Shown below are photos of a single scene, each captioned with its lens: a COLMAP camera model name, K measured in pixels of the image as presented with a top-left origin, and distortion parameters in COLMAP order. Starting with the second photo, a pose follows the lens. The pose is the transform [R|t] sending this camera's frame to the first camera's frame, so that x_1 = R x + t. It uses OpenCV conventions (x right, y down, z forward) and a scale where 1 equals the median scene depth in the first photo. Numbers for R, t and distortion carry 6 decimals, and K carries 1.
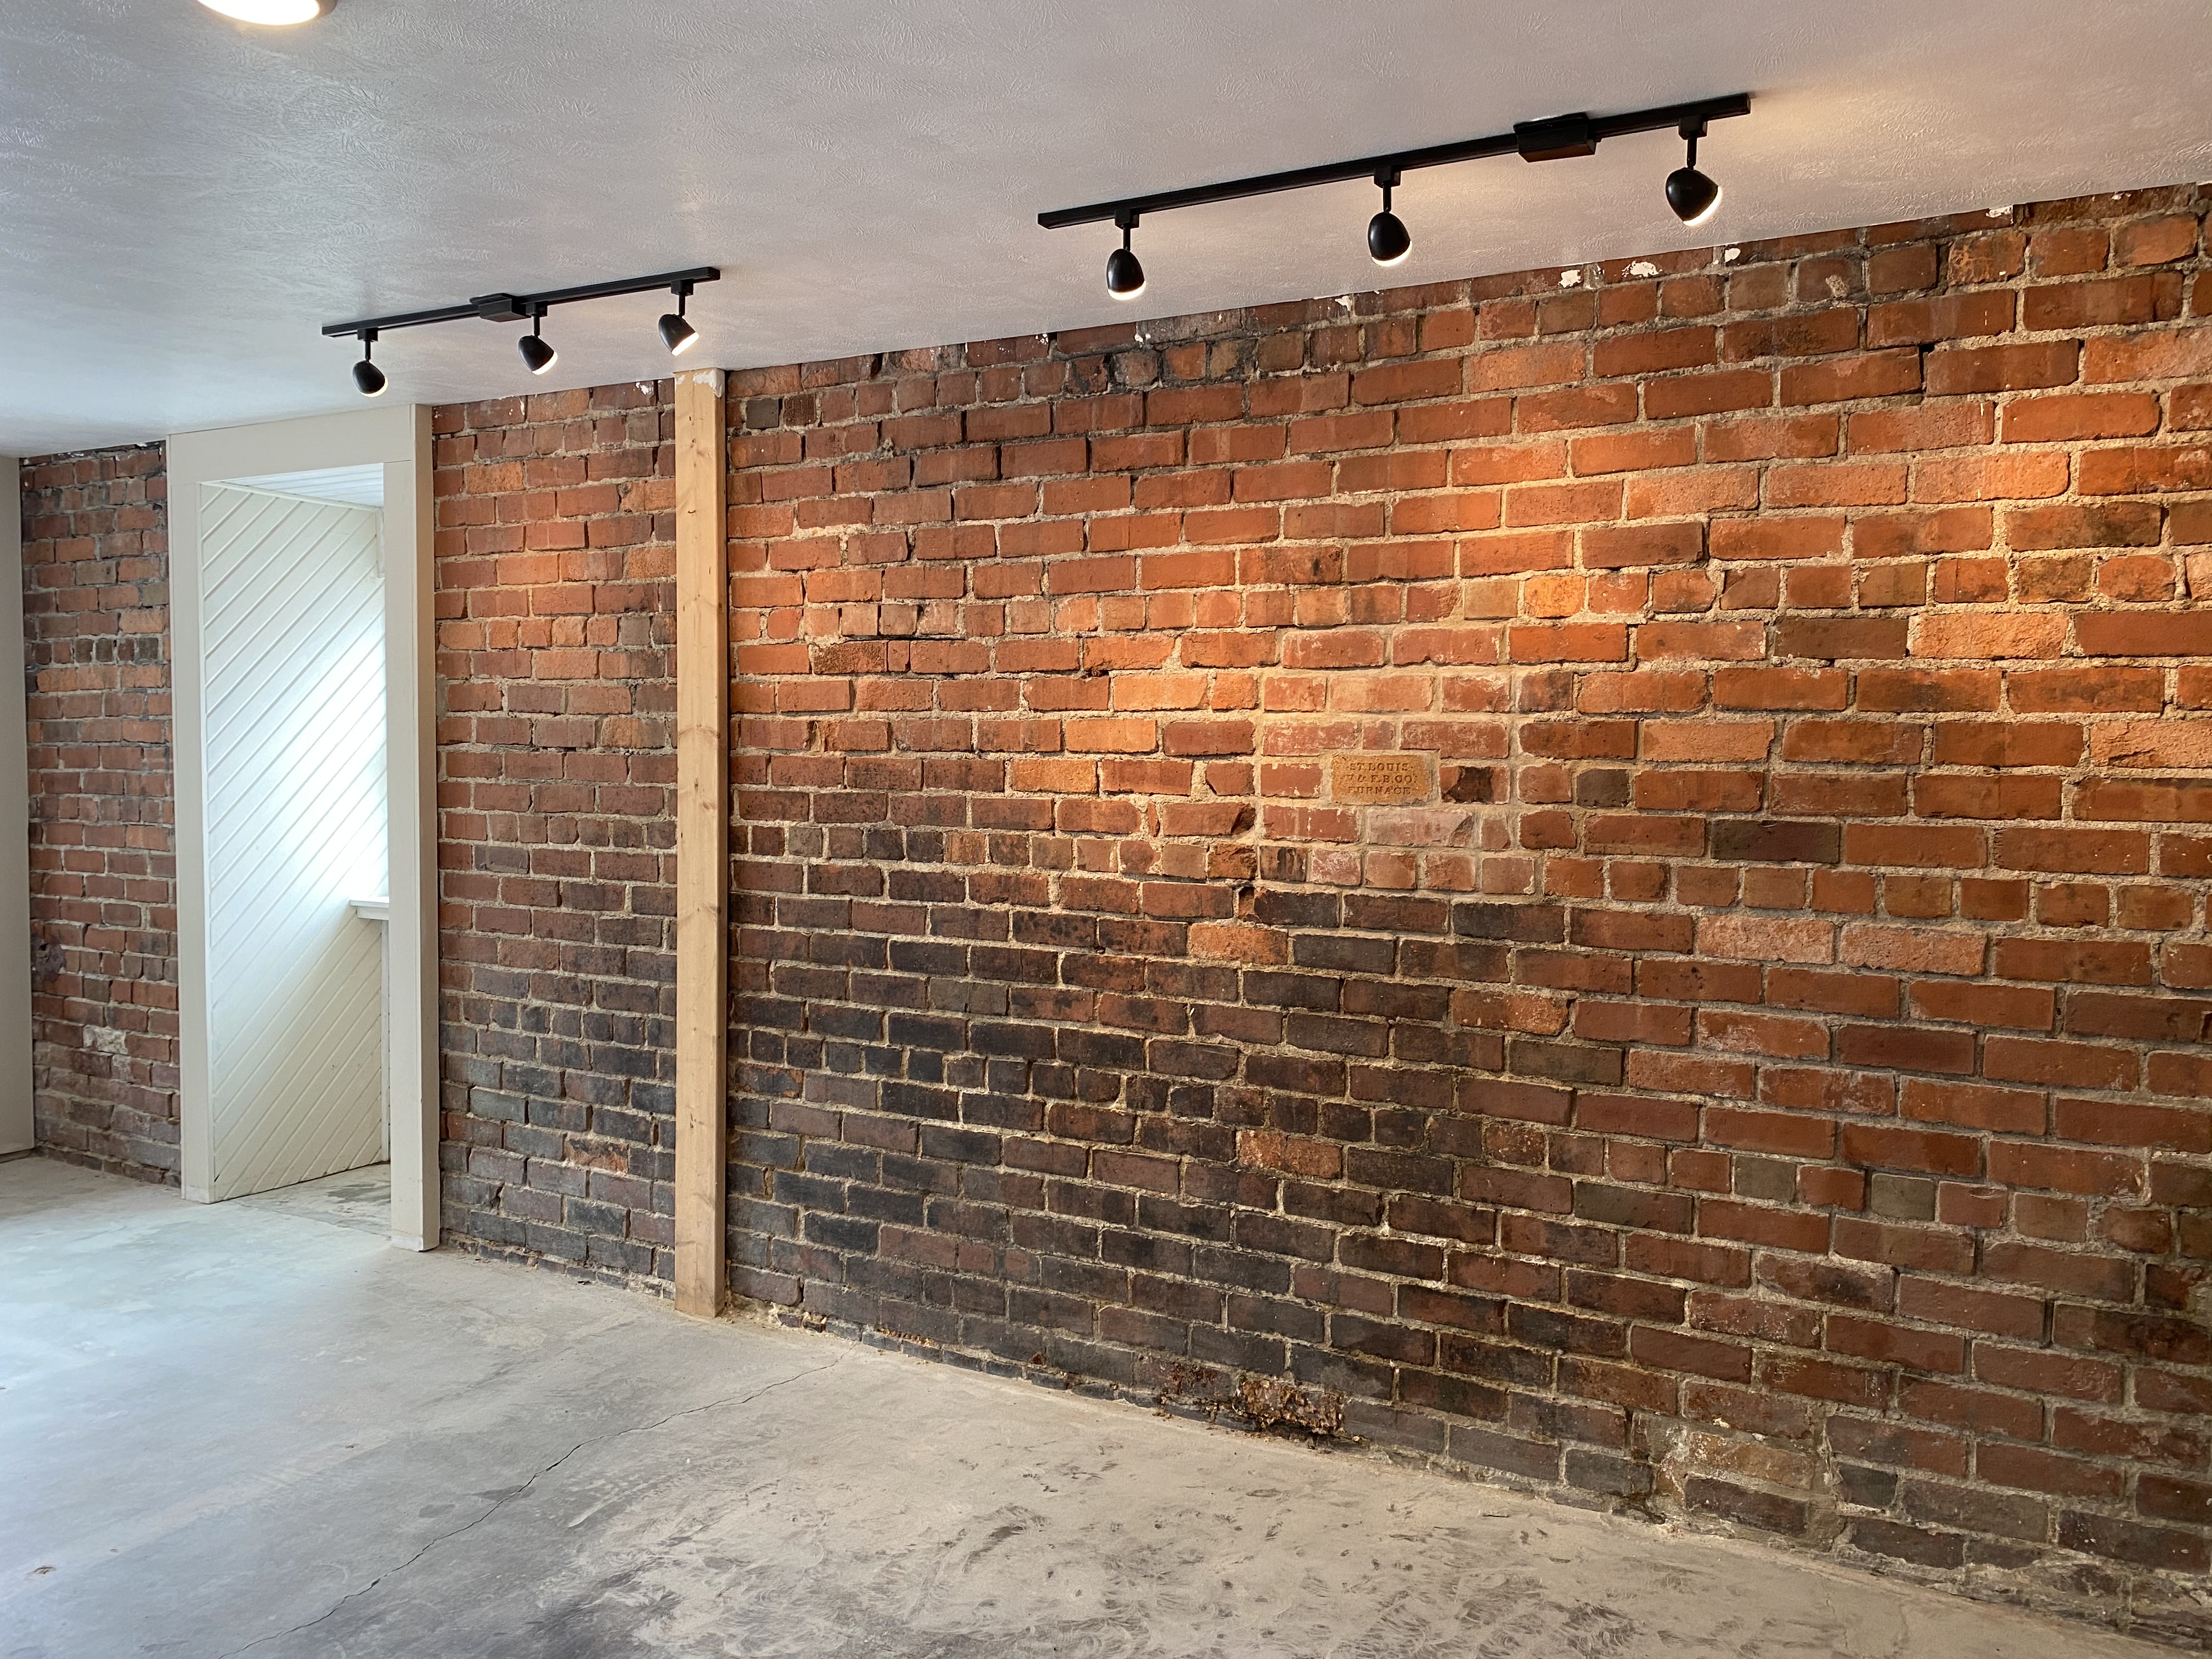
lens RADIAL K [[1736.4, 0, 1125.2], [0, 1736.4, 815.7], [0, 0, 1]] dist [0.053592, -0.059237]
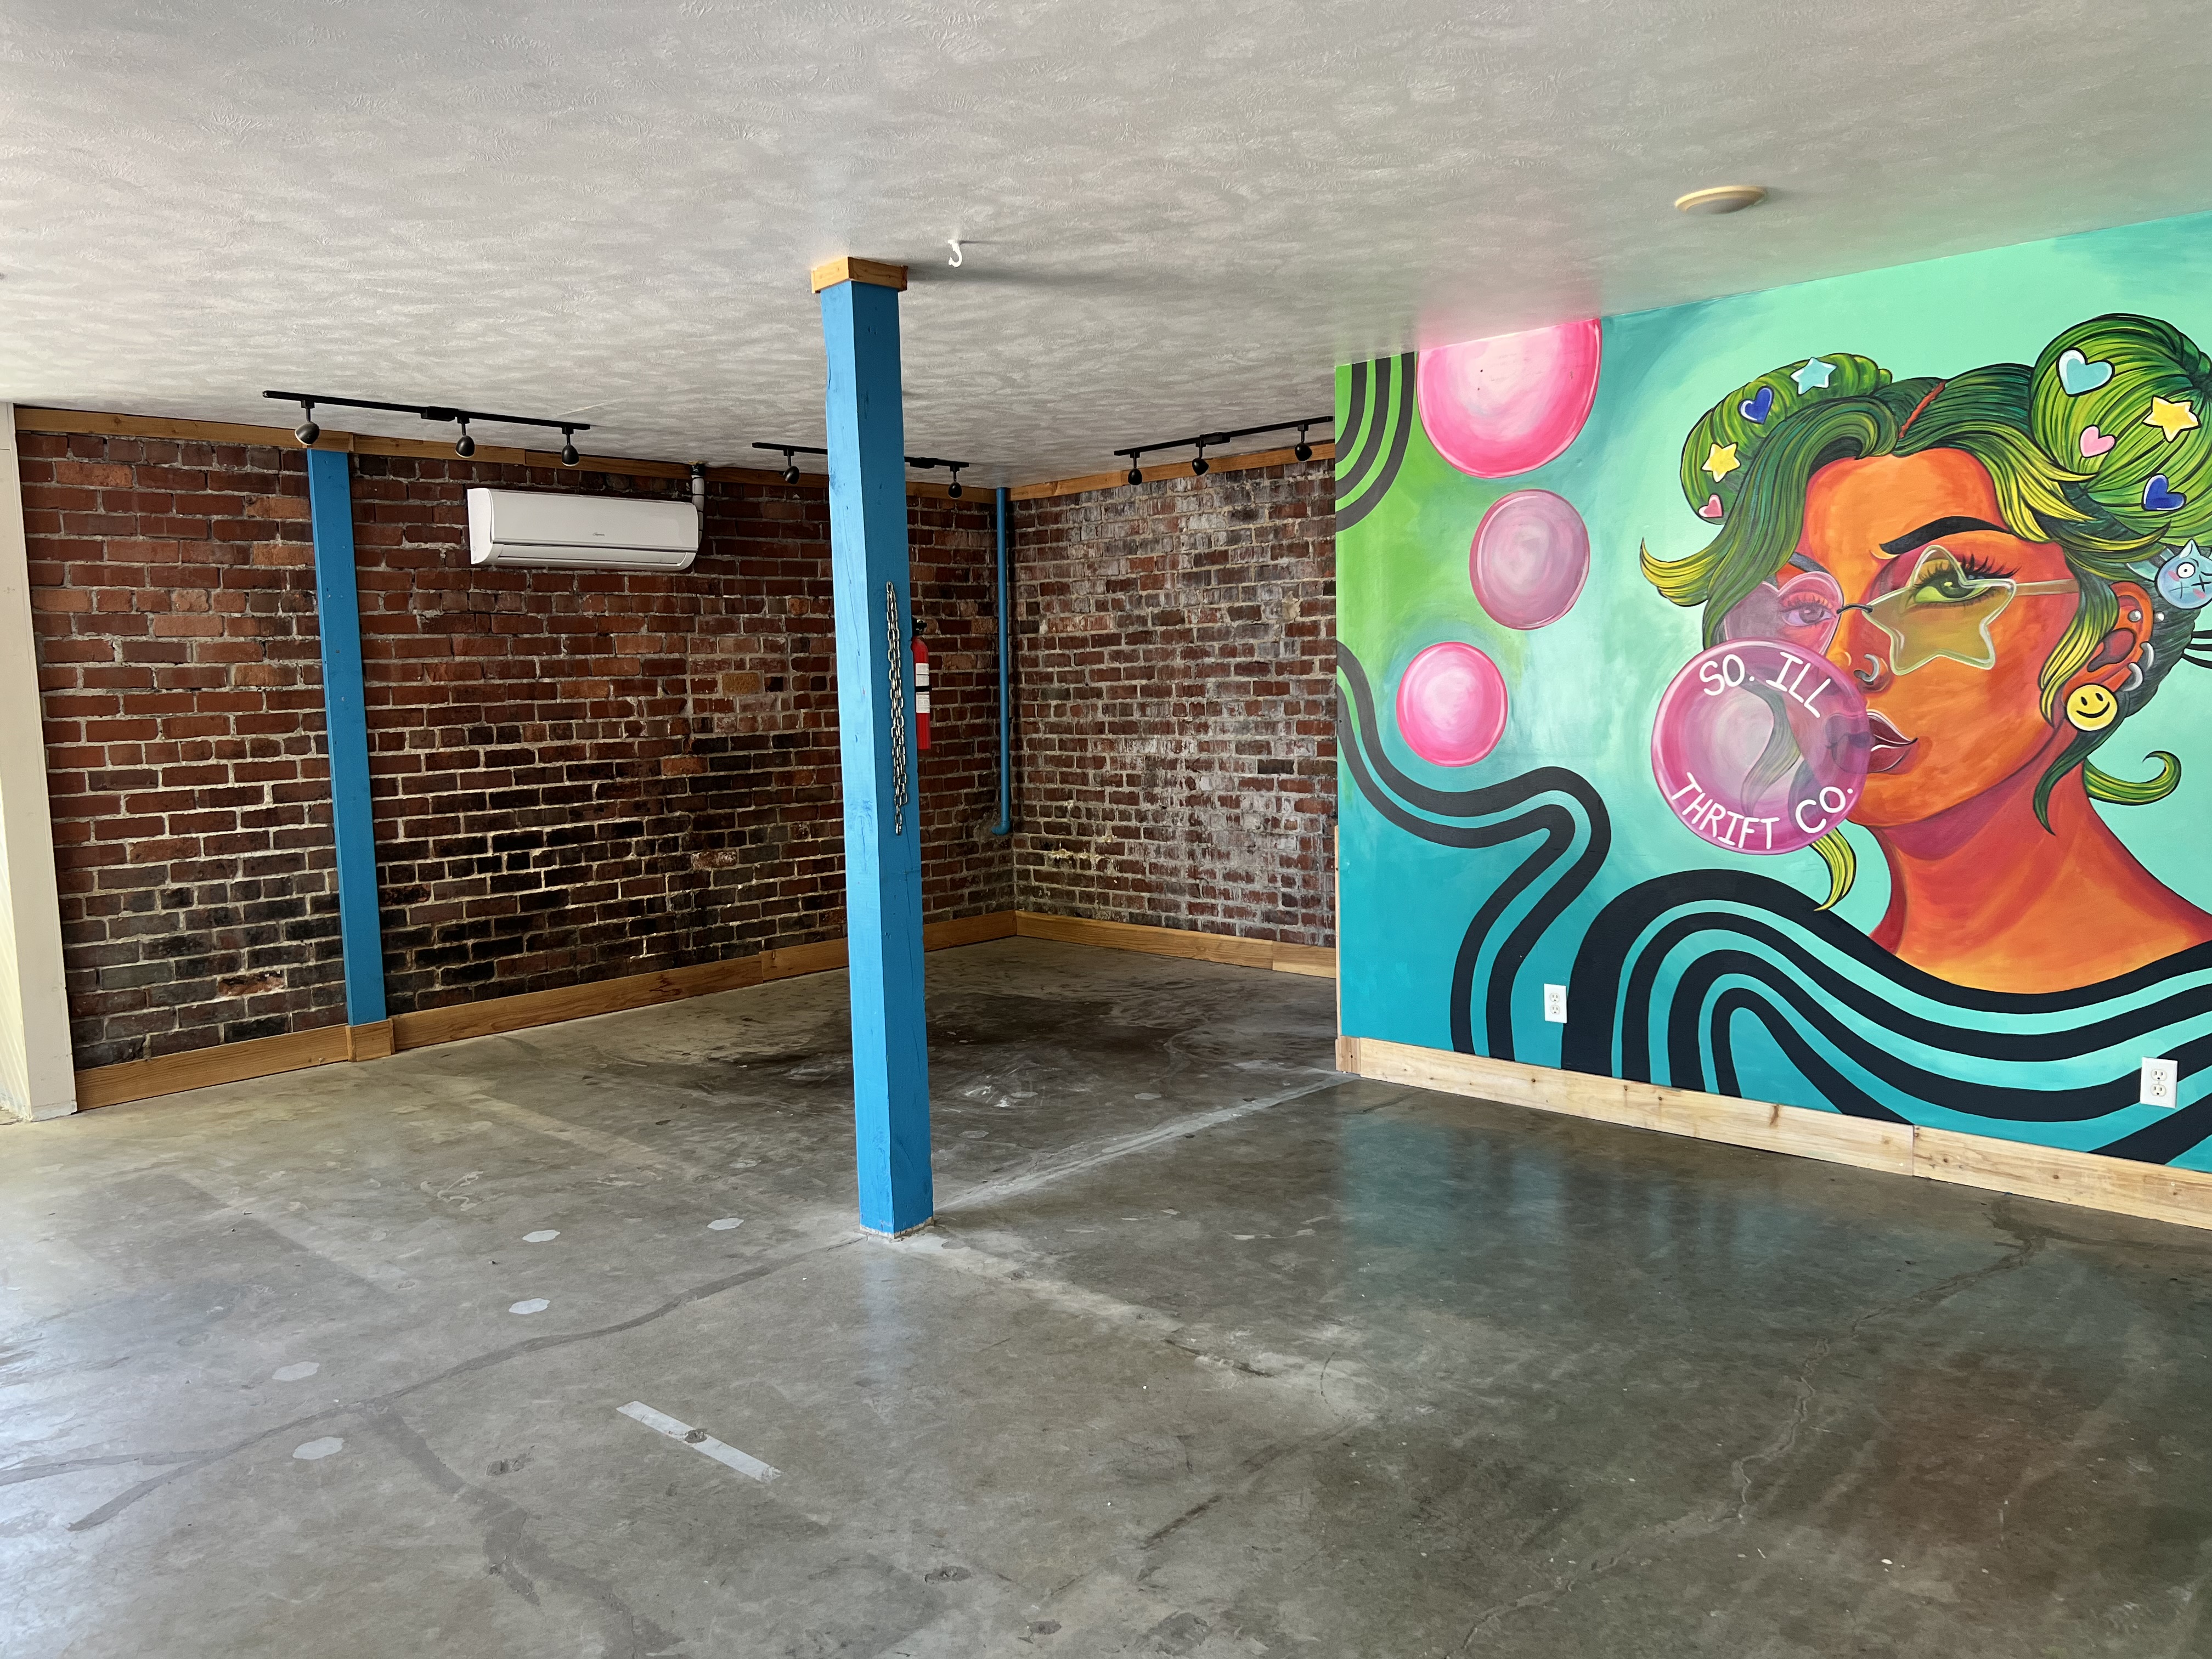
lens RADIAL K [[1657.1, 0, 1091.5], [0, 1657.1, 839.1], [0, 0, 1]] dist [0.045785, -0.058400]
pose [[0.233027, -0.110940, 0.966121, -1.790521], [0.078162, 0.992394, 0.095105, 0.010018], [-0.969324, 0.053352, 0.239926, 0.047902]]
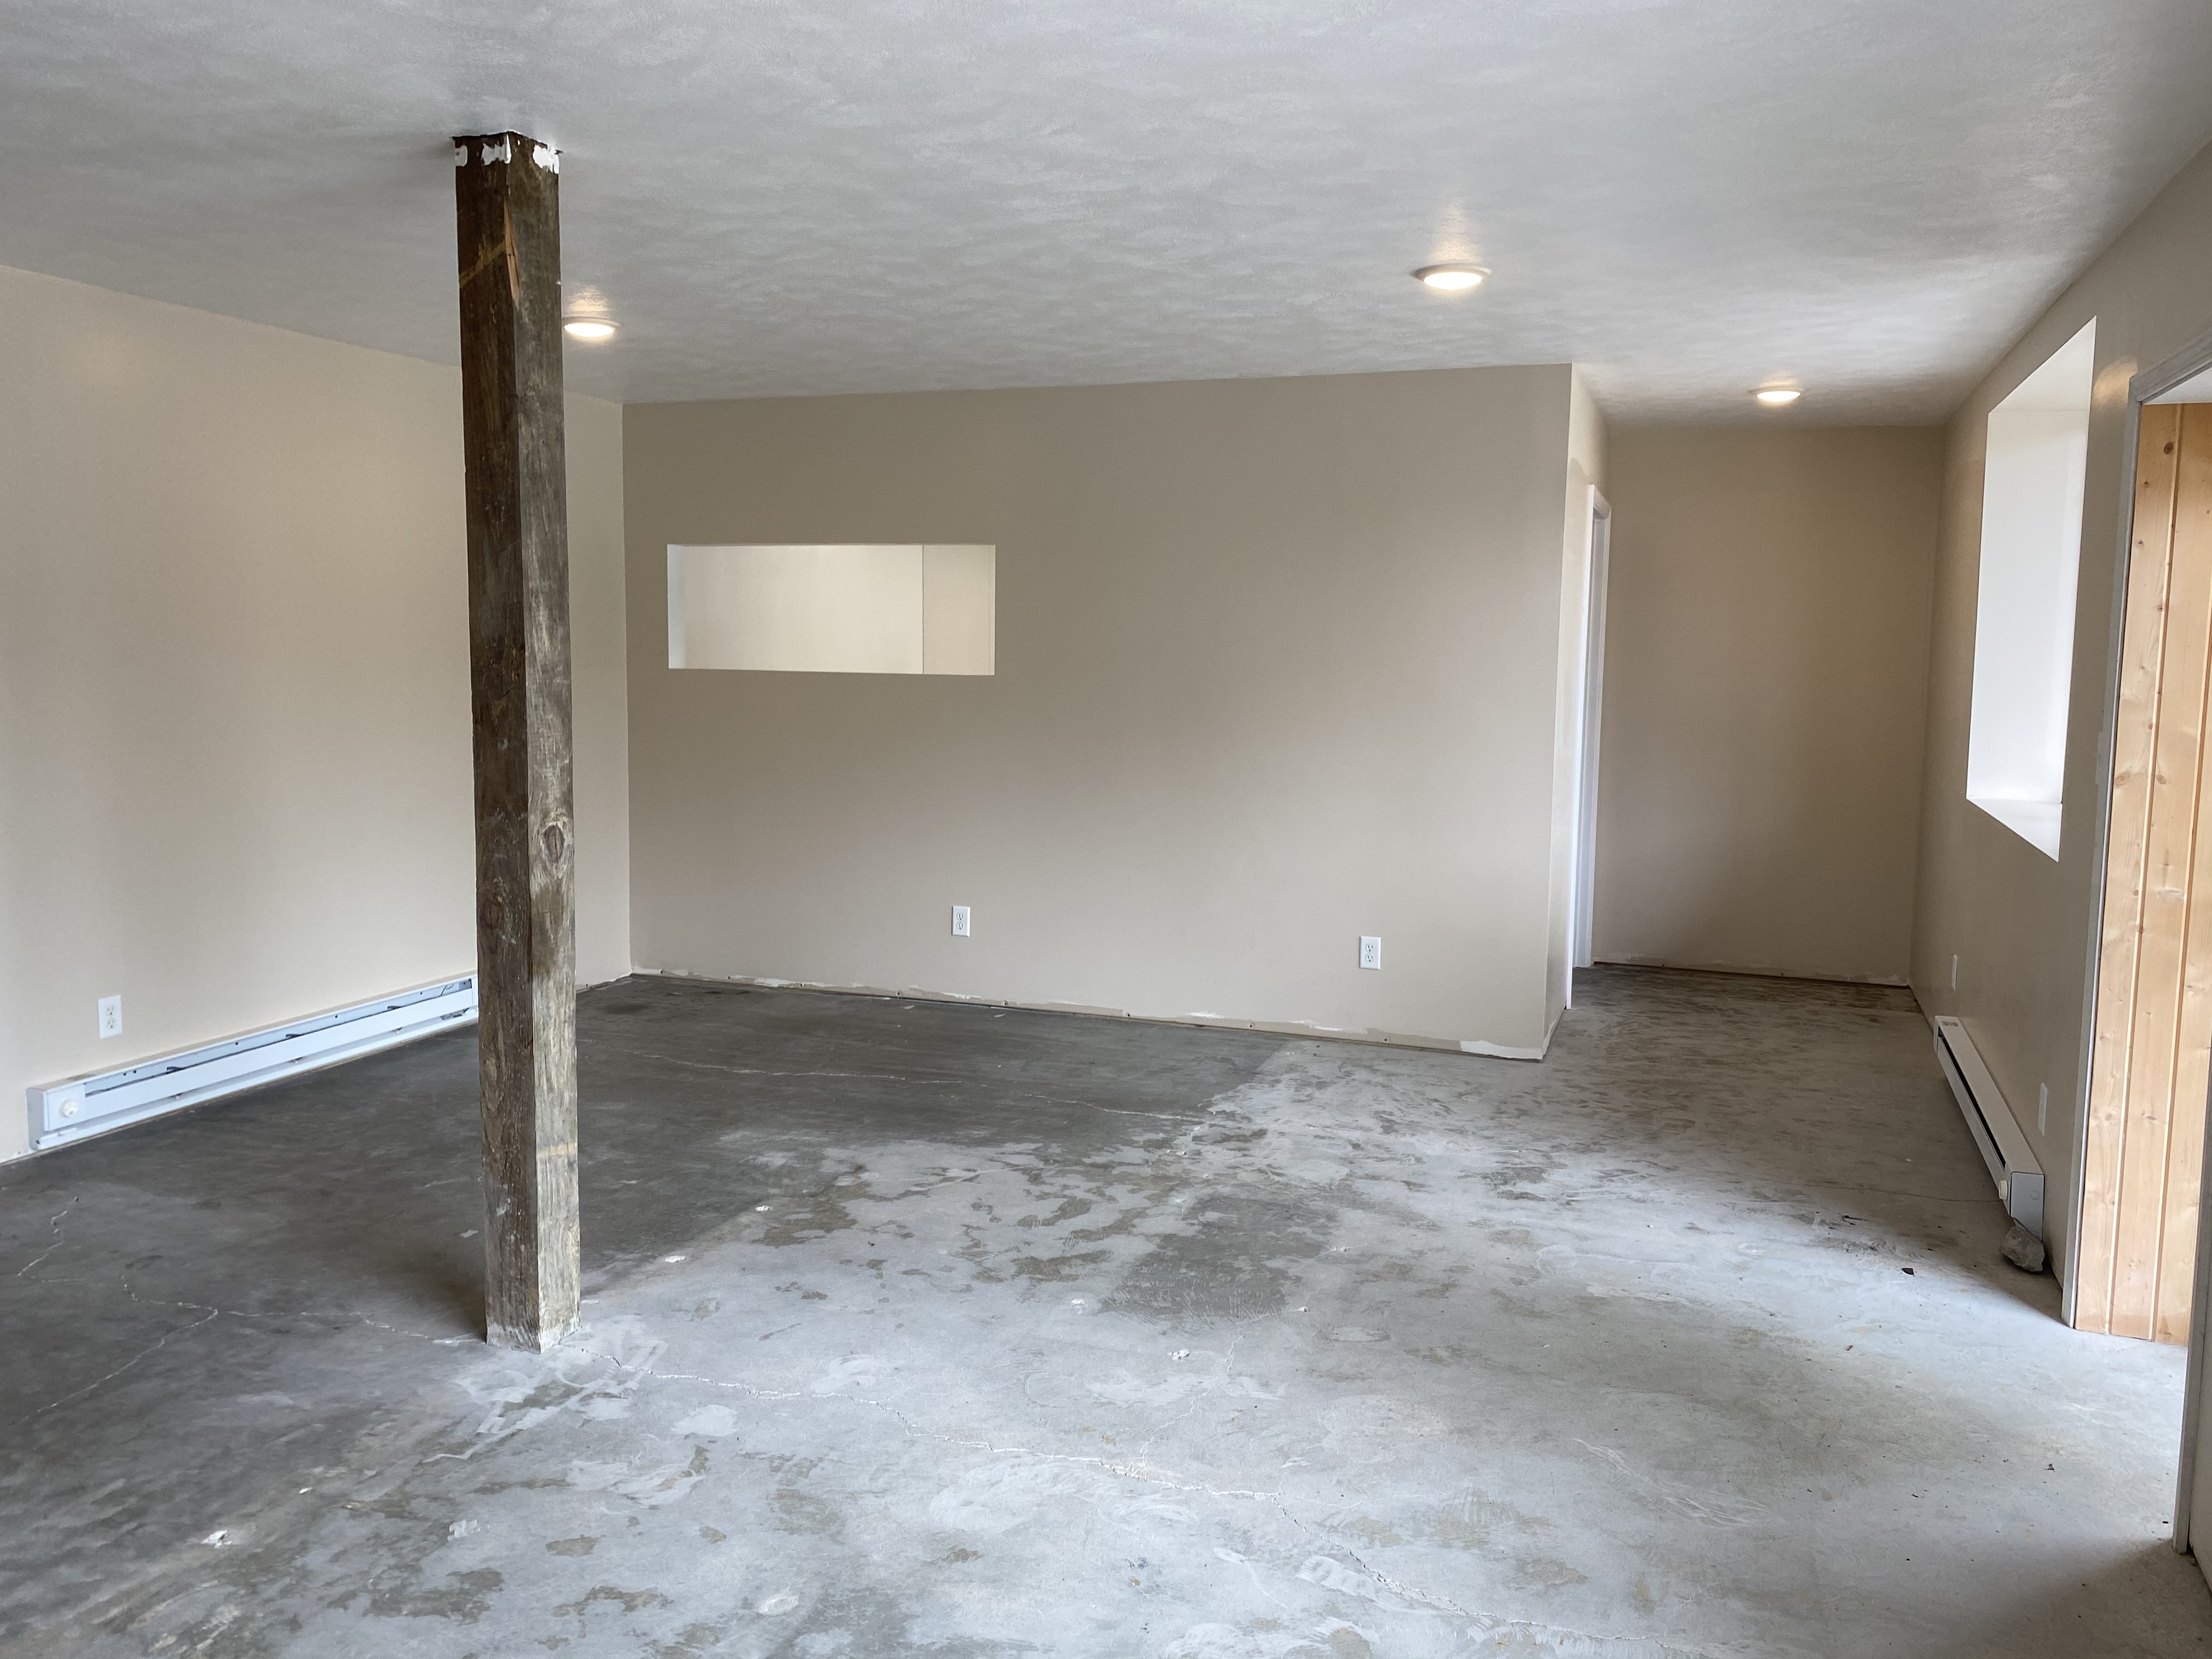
lens RADIAL K [[1687.8, 0, 1115.6], [0, 1687.8, 821.8], [0, 0, 1]] dist [0.033488, -0.039201]
pose [[-0.983674, 0.001121, -0.179956, -0.935385], [-0.027671, 0.987147, 0.157403, -0.062460], [0.177819, 0.159813, -0.971000, 1.335844]]
